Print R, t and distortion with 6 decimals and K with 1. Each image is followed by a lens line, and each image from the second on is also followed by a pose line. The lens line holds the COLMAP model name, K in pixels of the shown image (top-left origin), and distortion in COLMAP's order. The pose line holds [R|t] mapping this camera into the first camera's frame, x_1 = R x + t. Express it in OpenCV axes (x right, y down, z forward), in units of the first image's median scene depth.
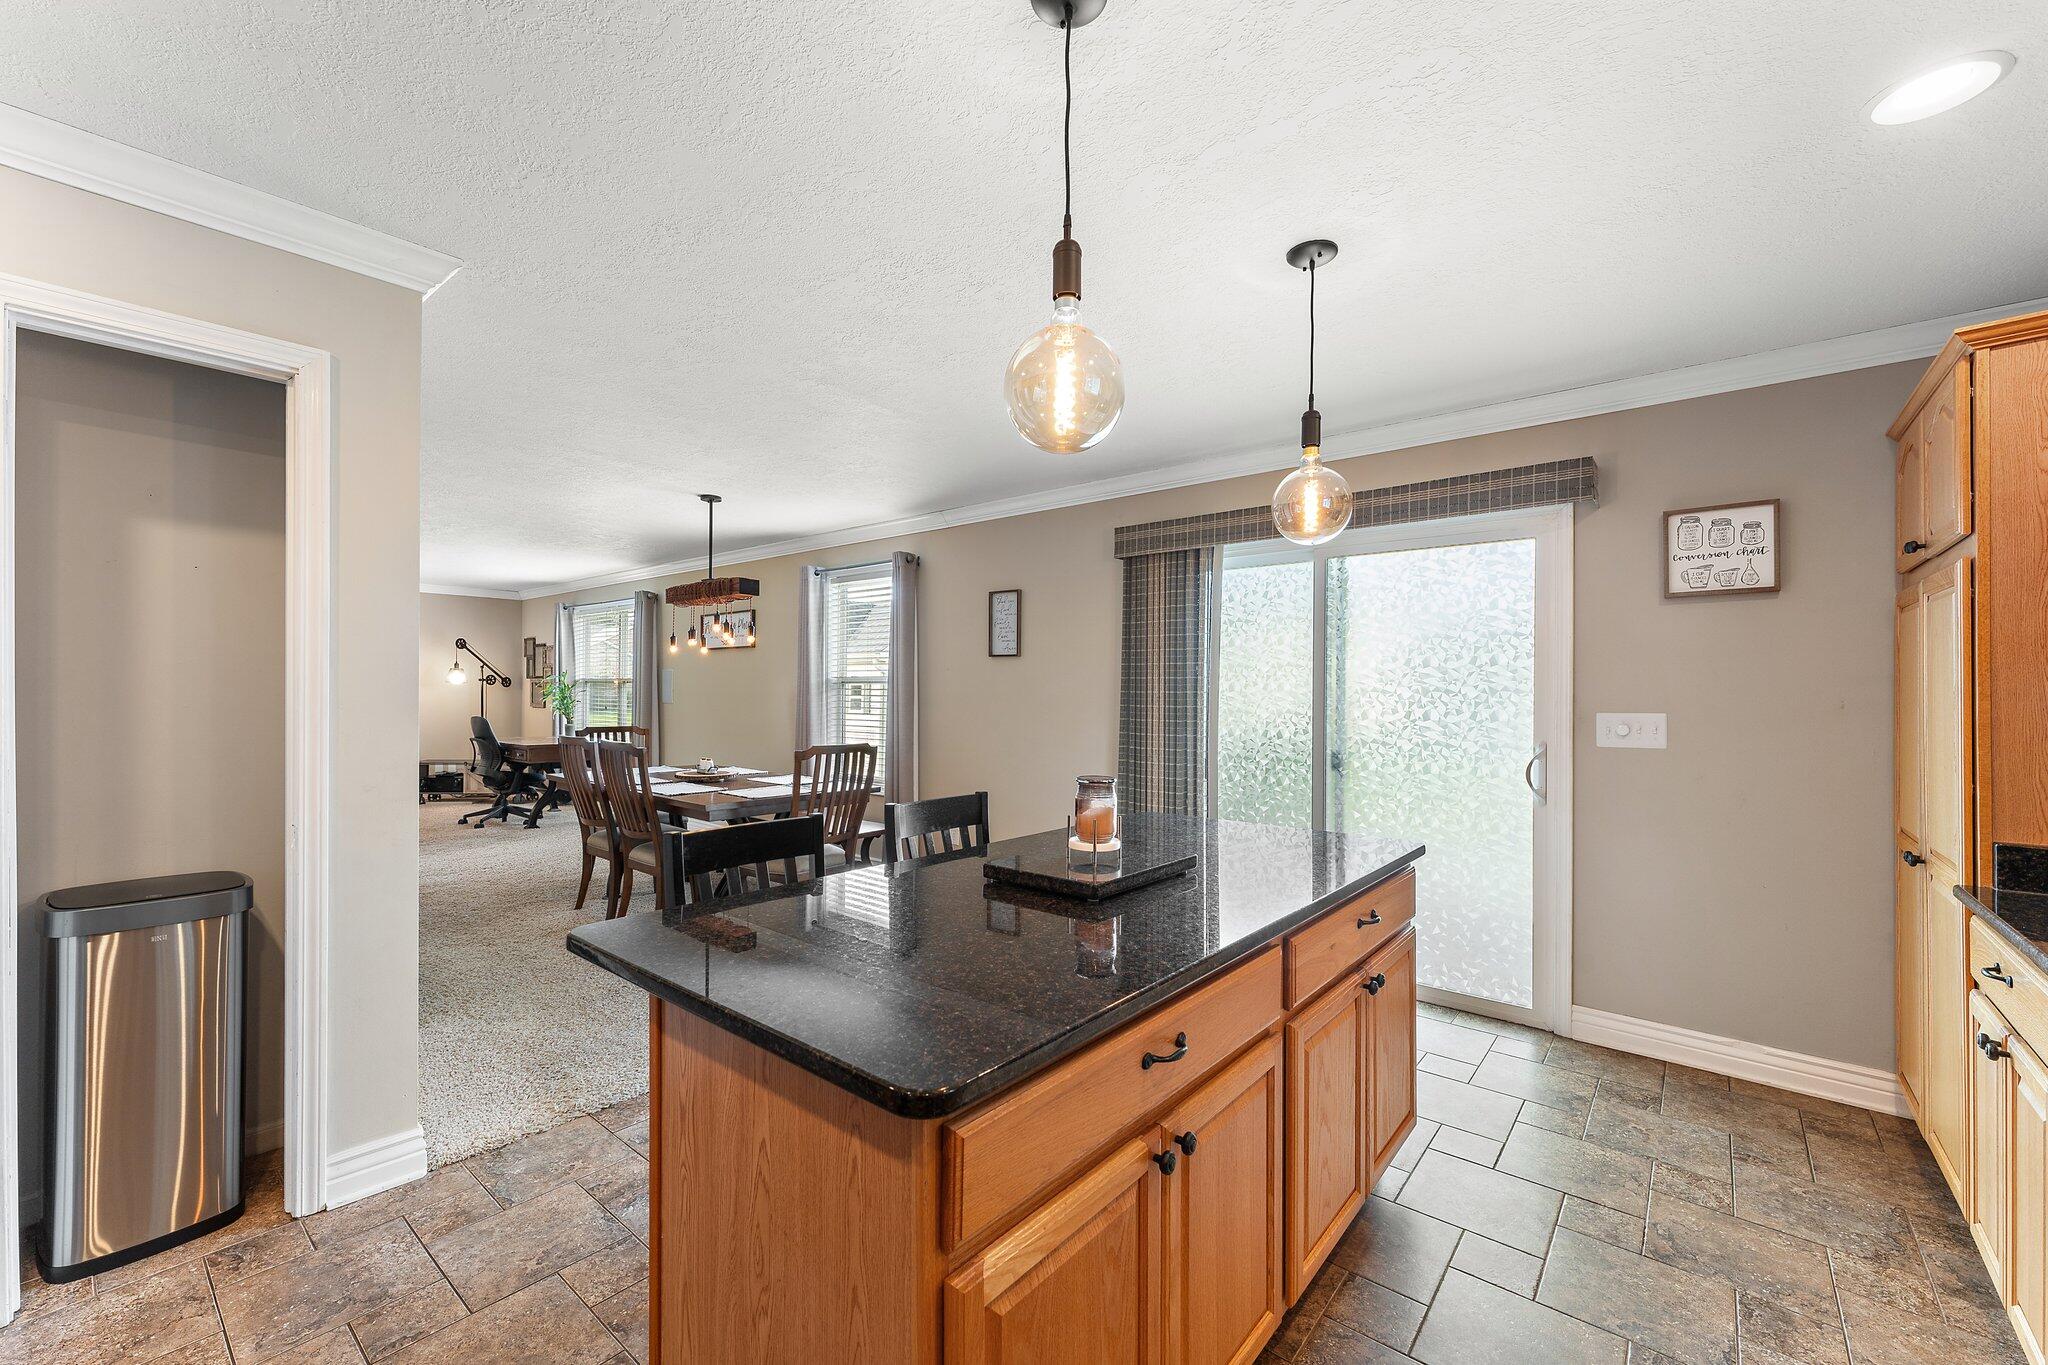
lens RADIAL K [[825.4, 0, 1021.4], [0, 825.4, 692.4], [0, 0, 1]] dist [0.001379, 0.000252]
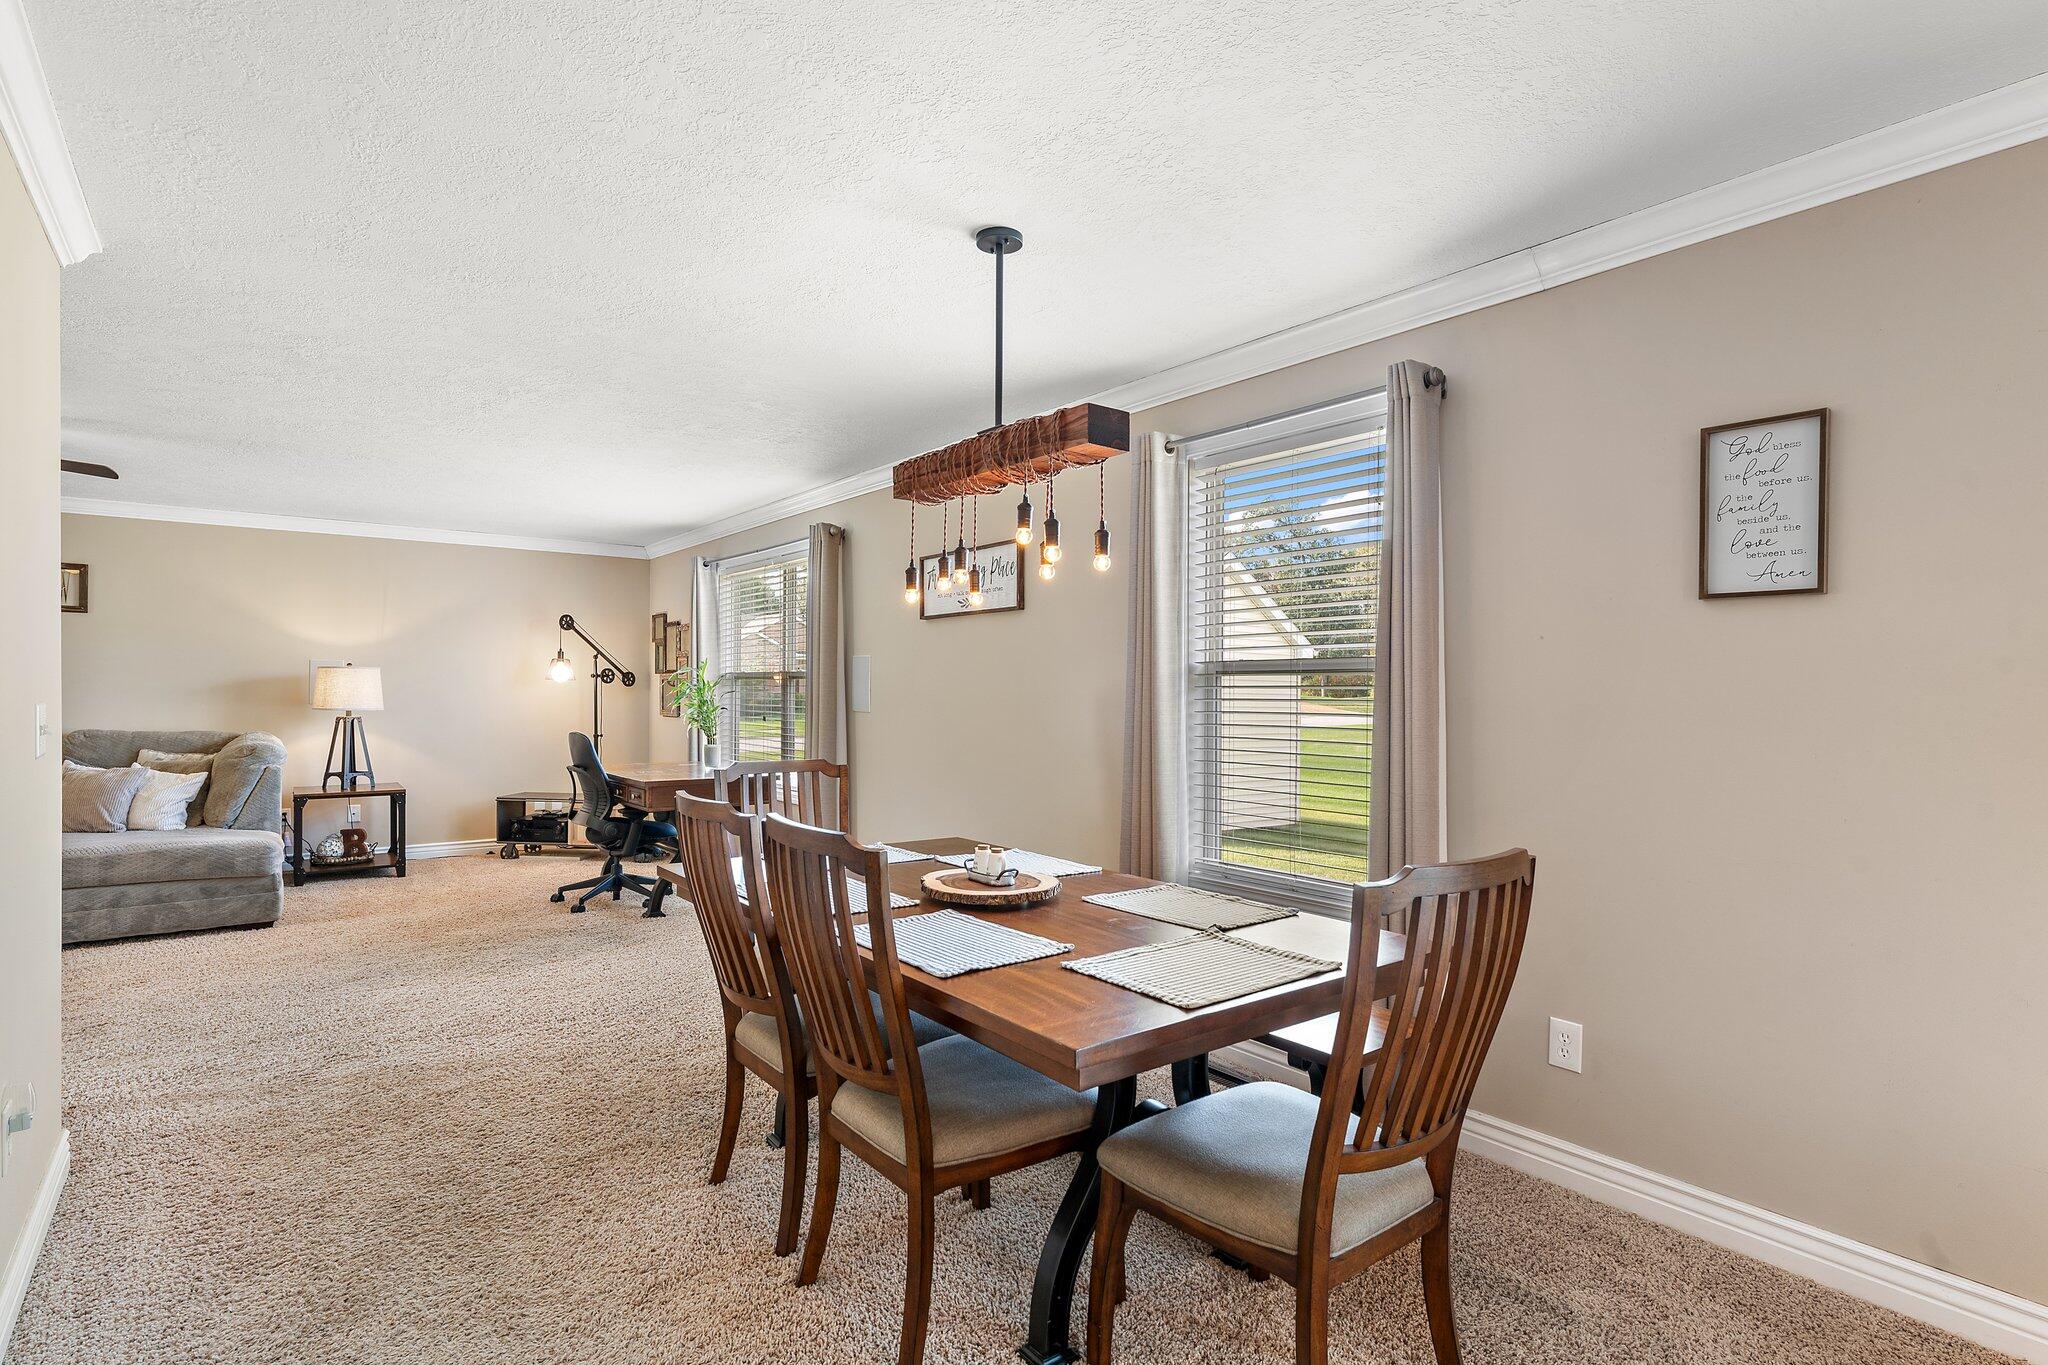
lens RADIAL K [[1017.7, 0, 1023.3], [0, 1017.7, 700.7], [0, 0, 1]] dist [-0.000927, -0.000273]
pose [[0.977798, 0.000641, -0.209547, -0.162831], [0.000654, 0.999981, 0.006109, 0.000591], [0.209547, -0.006111, 0.977780, 0.311996]]
